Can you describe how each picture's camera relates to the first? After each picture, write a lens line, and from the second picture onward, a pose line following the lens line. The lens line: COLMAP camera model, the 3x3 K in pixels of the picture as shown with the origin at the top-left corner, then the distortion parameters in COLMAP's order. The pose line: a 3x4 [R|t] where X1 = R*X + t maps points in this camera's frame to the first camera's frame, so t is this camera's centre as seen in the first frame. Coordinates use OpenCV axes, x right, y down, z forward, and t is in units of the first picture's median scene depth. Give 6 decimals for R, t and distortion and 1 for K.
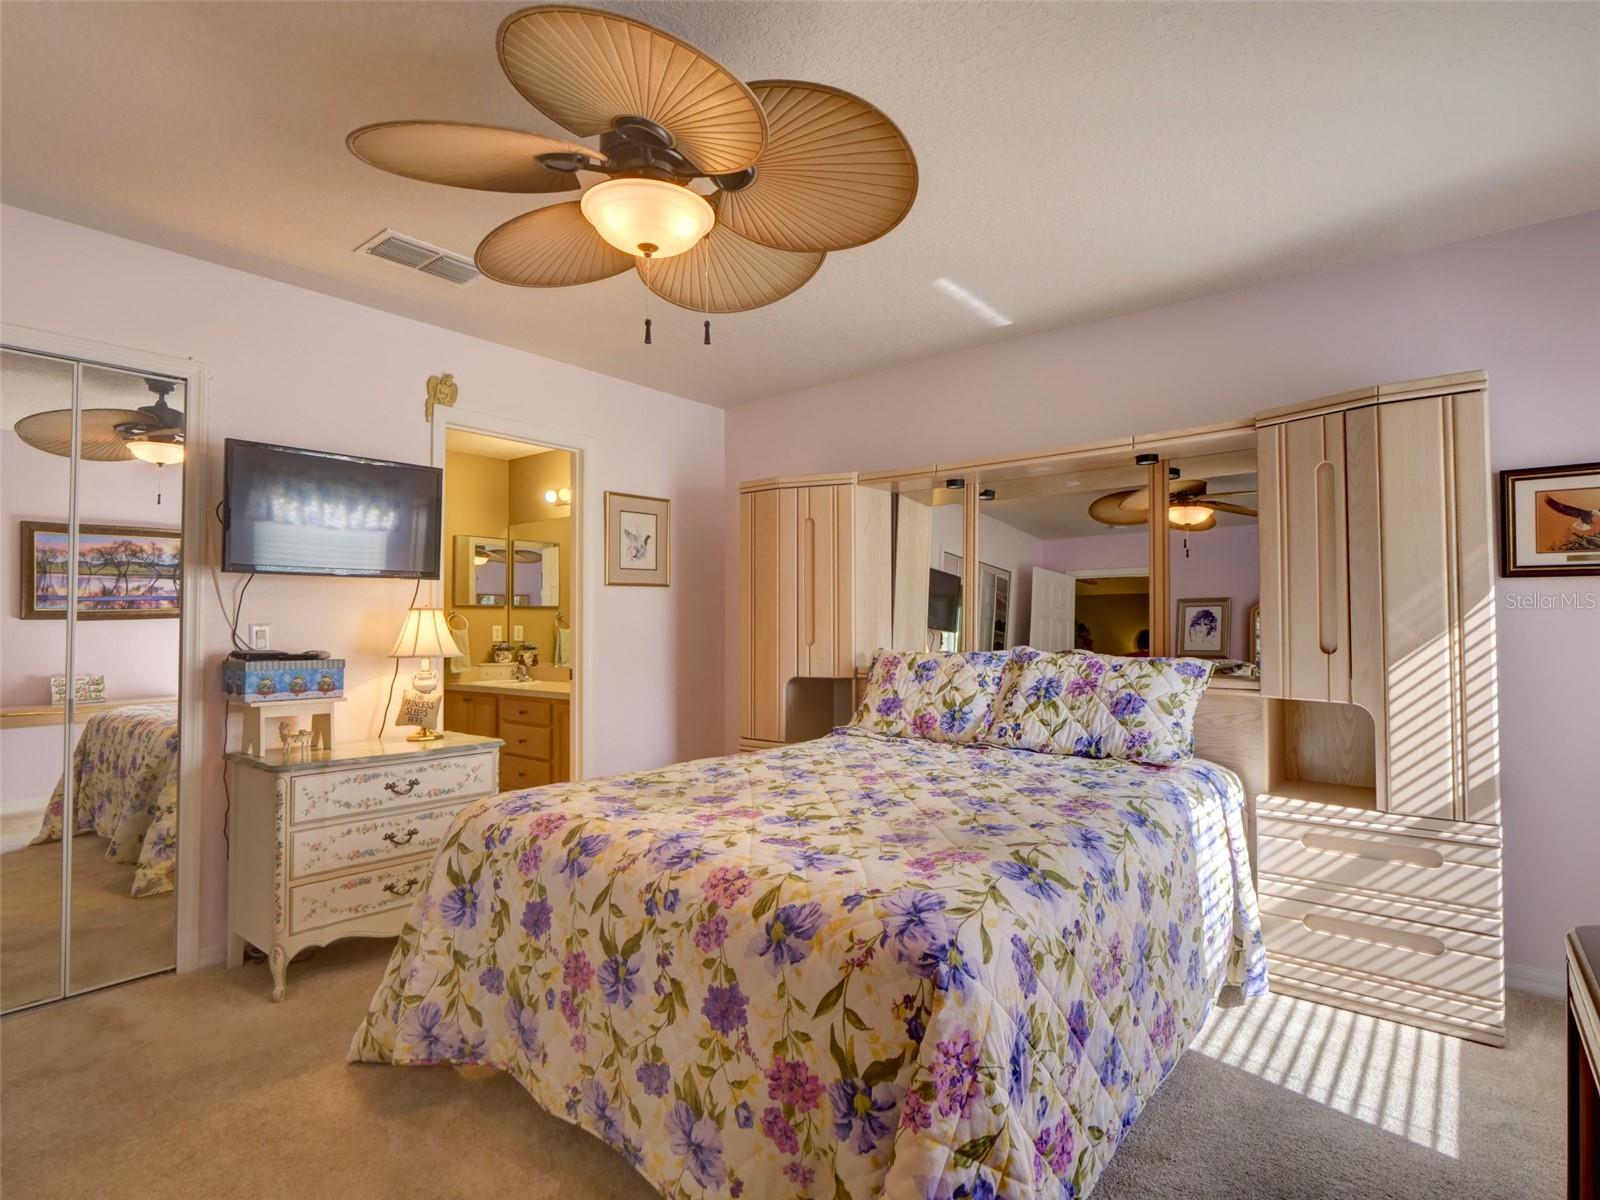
lens RADIAL K [[851.1, 0, 812.5], [0, 851.1, 611.2], [0, 0, 1]] dist [-0.005023, -0.002237]
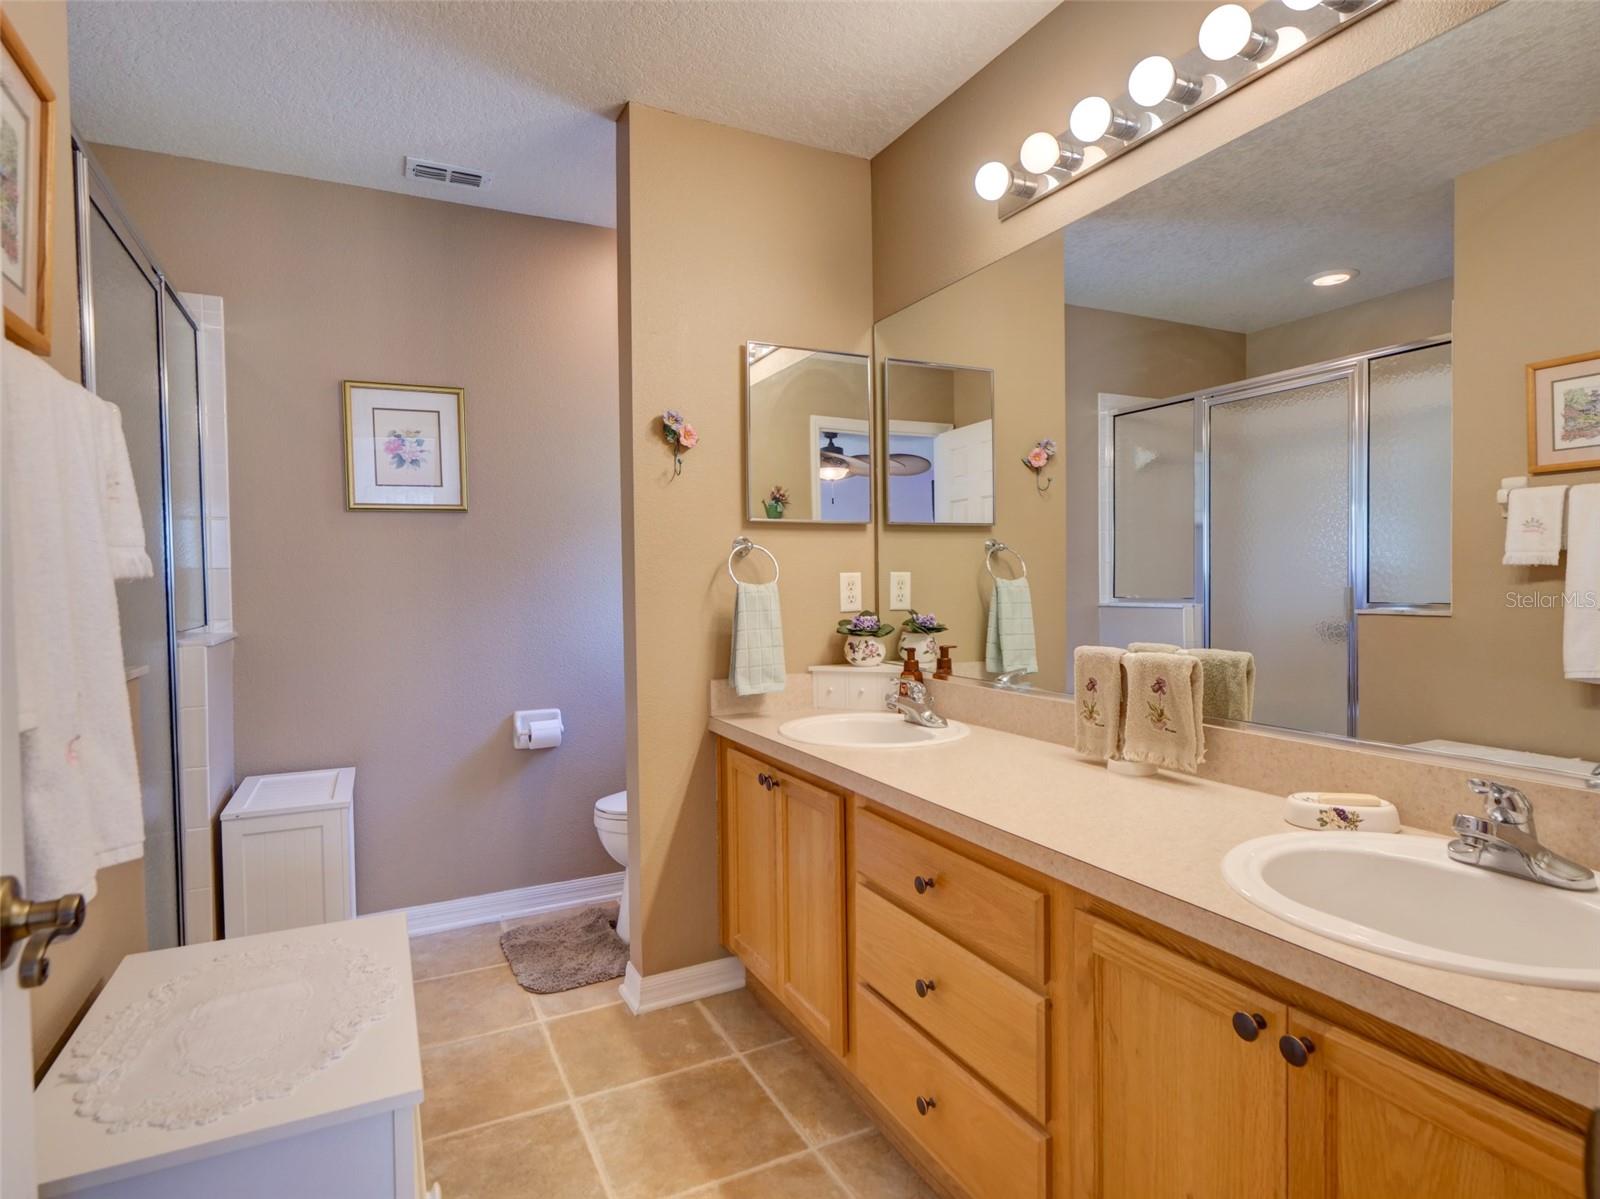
lens RADIAL K [[851.1, 0, 803.3], [0, 851.1, 601.2], [0, 0, 1]] dist [-0.005023, -0.002237]
pose [[0.906659, 0.001181, -0.421864, -0.091903], [0.016977, 0.999084, 0.039284, 0.005968], [0.421523, -0.042779, 0.905808, 0.259682]]
